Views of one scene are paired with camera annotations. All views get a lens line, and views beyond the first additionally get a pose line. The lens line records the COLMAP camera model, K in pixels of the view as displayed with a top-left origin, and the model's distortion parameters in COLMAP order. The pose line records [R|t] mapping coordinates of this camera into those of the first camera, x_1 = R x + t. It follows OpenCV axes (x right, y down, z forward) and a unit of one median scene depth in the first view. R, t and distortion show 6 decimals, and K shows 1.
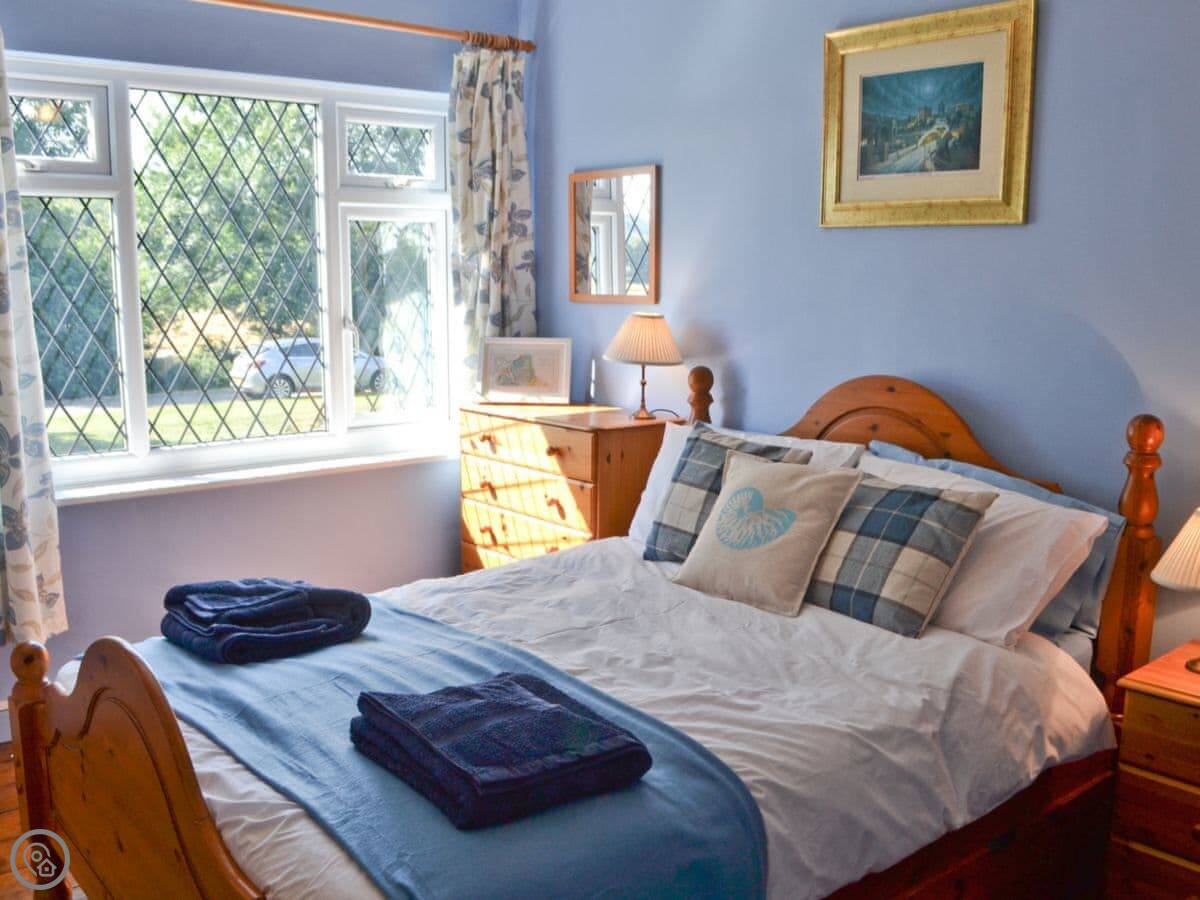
lens RADIAL K [[1144.9, 0, 631.9], [0, 1144.9, 449.1], [0, 0, 1]] dist [-0.045885, -0.002935]
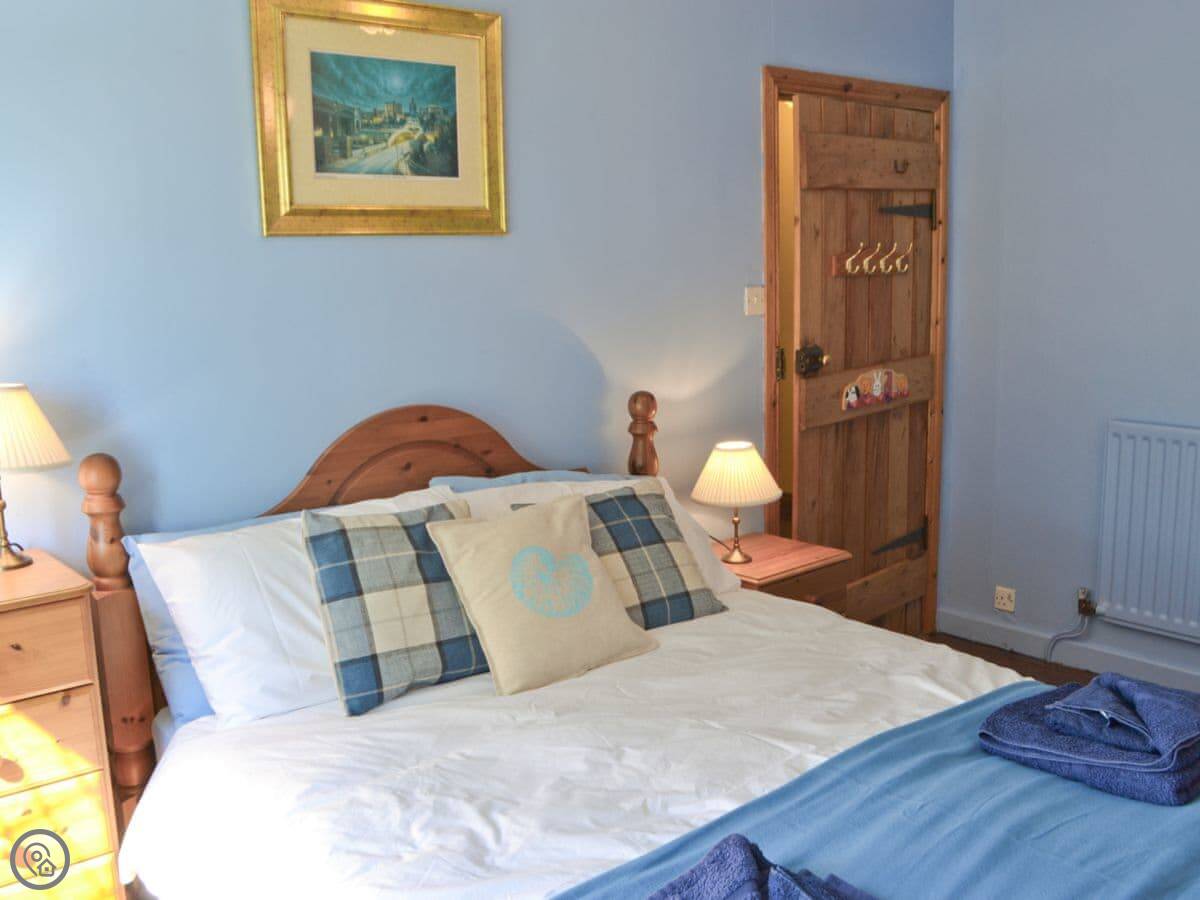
lens RADIAL K [[1144.9, 0, 631.9], [0, 1144.9, 449.1], [0, 0, 1]] dist [-0.045885, -0.002935]
pose [[0.025393, -0.171820, 0.984801, -0.663122], [0.181766, 0.969491, 0.164462, -0.149649], [-0.983014, 0.174828, 0.055849, 0.812916]]
